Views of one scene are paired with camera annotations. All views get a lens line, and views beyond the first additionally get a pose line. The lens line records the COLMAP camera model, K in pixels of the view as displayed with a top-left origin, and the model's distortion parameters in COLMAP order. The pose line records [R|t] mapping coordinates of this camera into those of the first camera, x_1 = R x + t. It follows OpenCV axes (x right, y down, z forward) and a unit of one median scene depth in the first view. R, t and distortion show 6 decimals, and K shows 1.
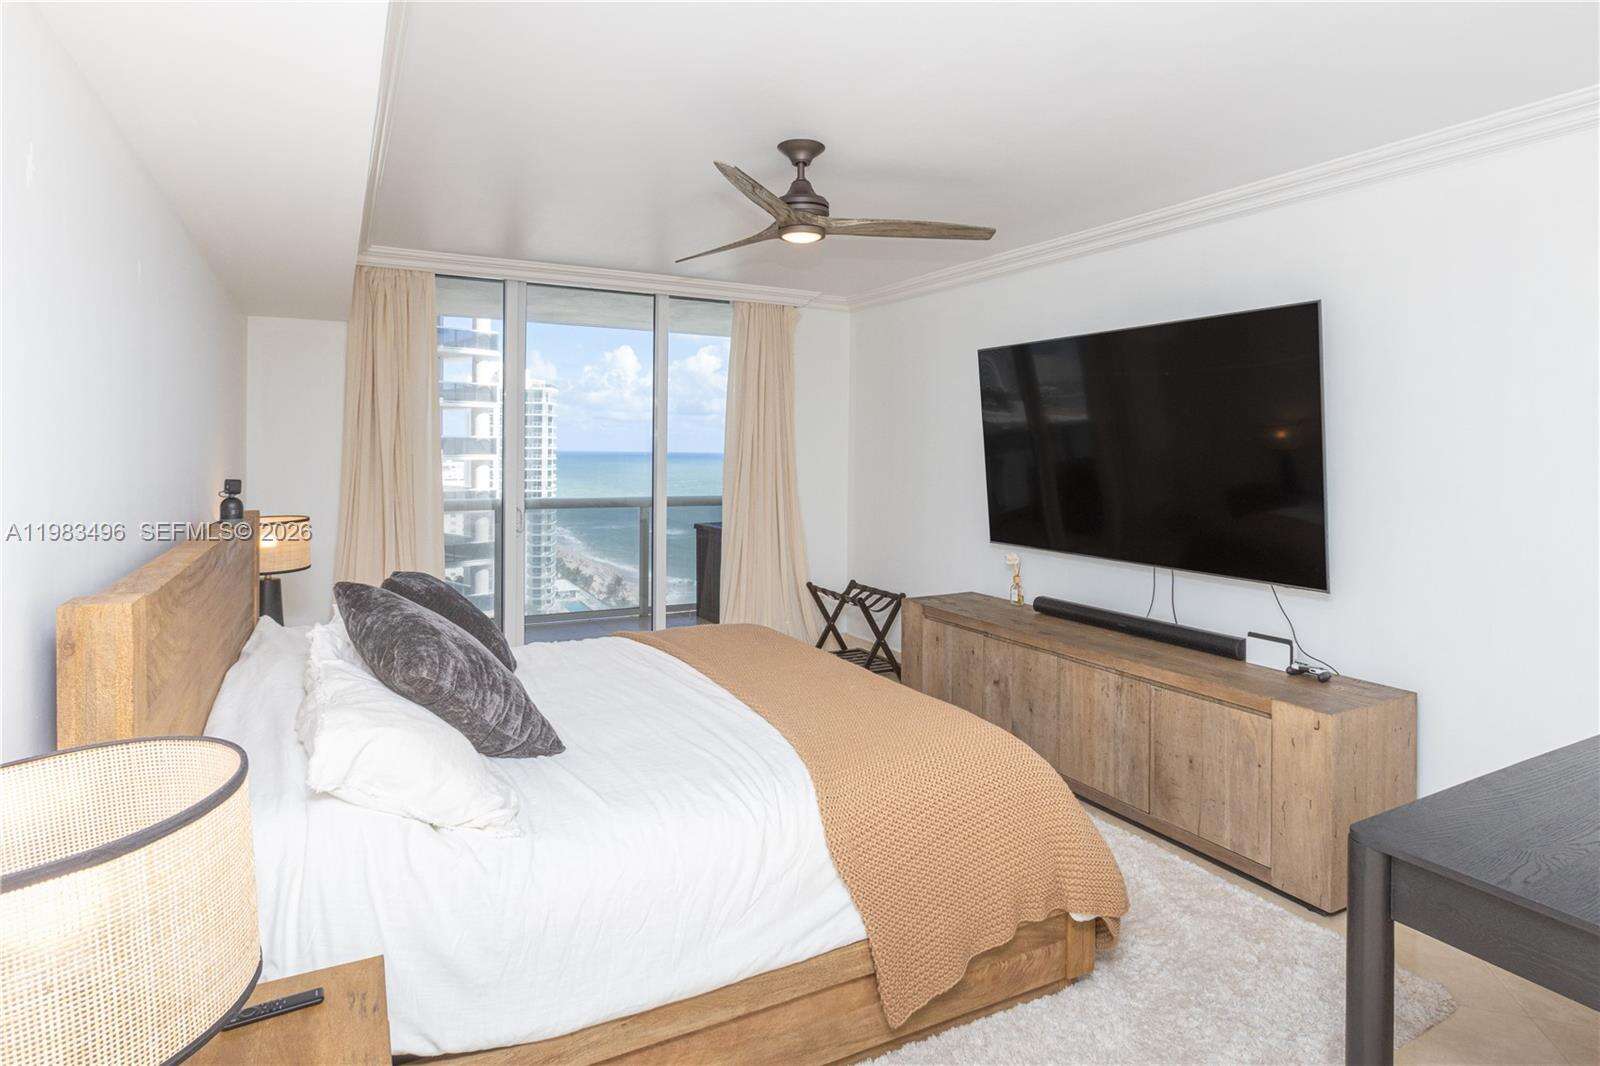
lens RADIAL K [[863.5, 0, 792.8], [0, 863.5, 463.0], [0, 0, 1]] dist [-0.002501, 0.000056]
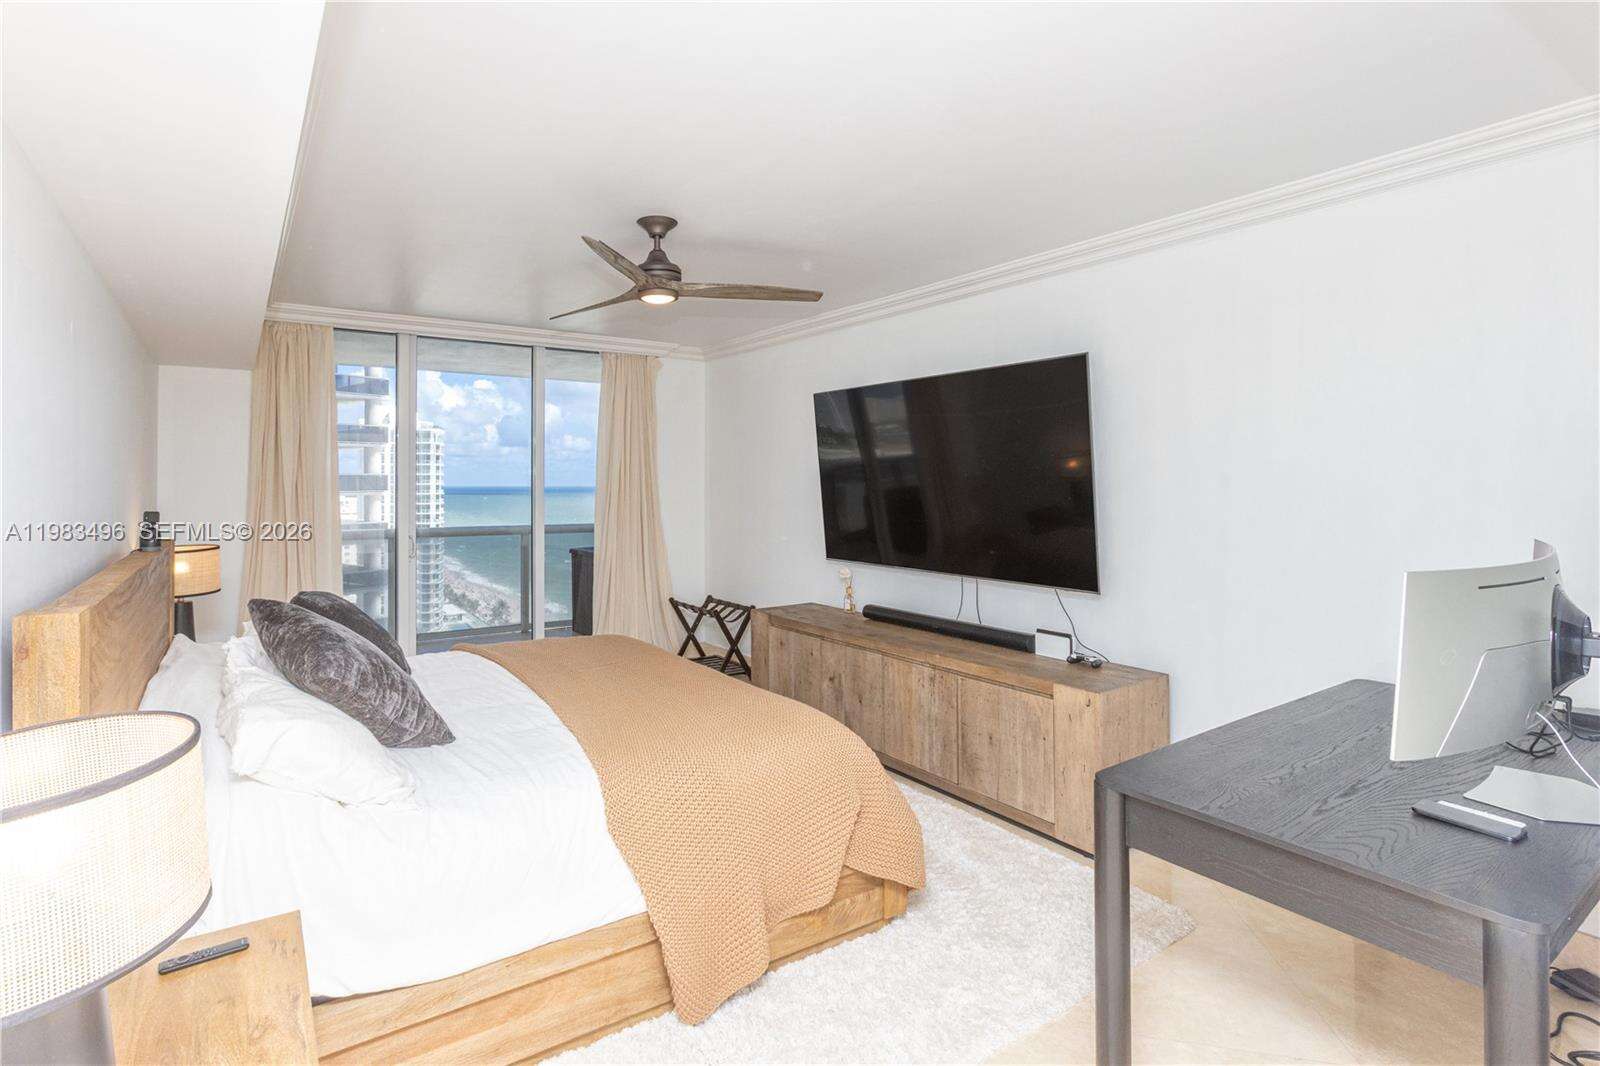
lens RADIAL K [[776.4, 0, 711.6], [0, 776.4, 479.5], [0, 0, 1]] dist [-0.000904, 0.001157]
pose [[0.997785, -0.010698, 0.065653, 0.009680], [0.012043, 0.999725, -0.020116, 0.004985], [-0.065420, 0.020862, 0.997640, -0.045412]]
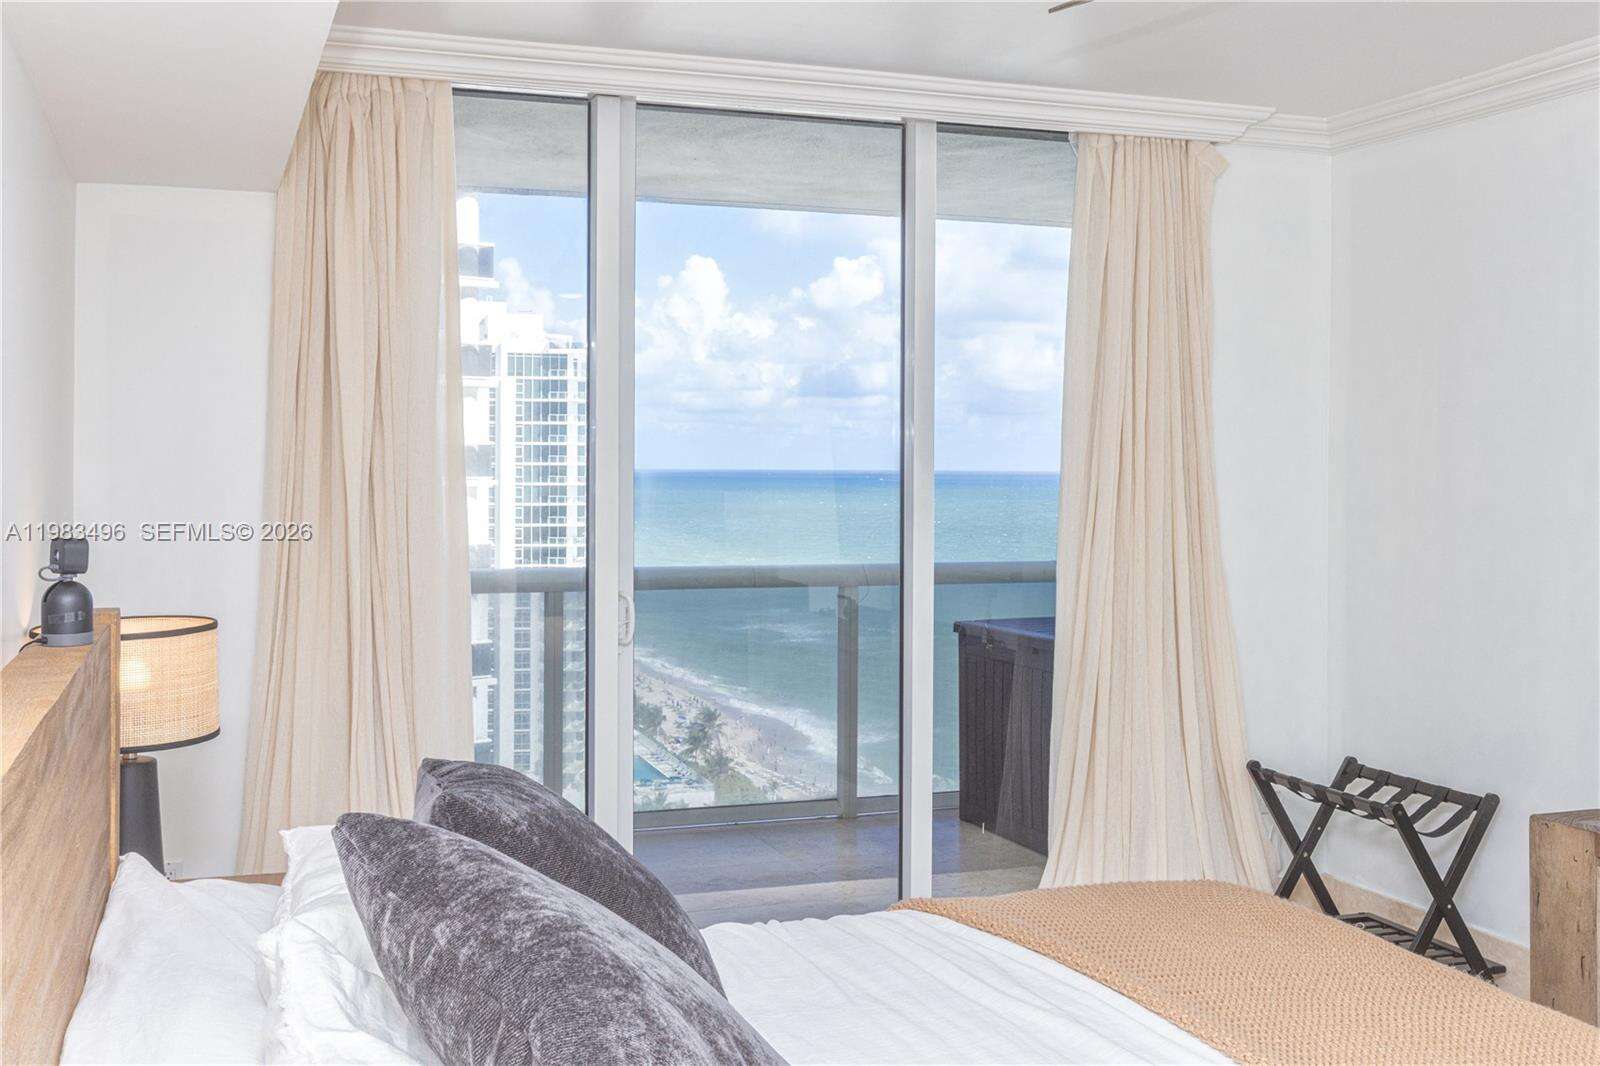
lens RADIAL K [[1650.2, 0, 799.4], [0, 1650.2, 462.2], [0, 0, 1]] dist [-0.011202, 0.005232]
pose [[0.991167, -0.006711, -0.132446, -0.152678], [0.004455, 0.999840, -0.017328, -0.002325], [0.132541, 0.016585, 0.991039, 0.201008]]
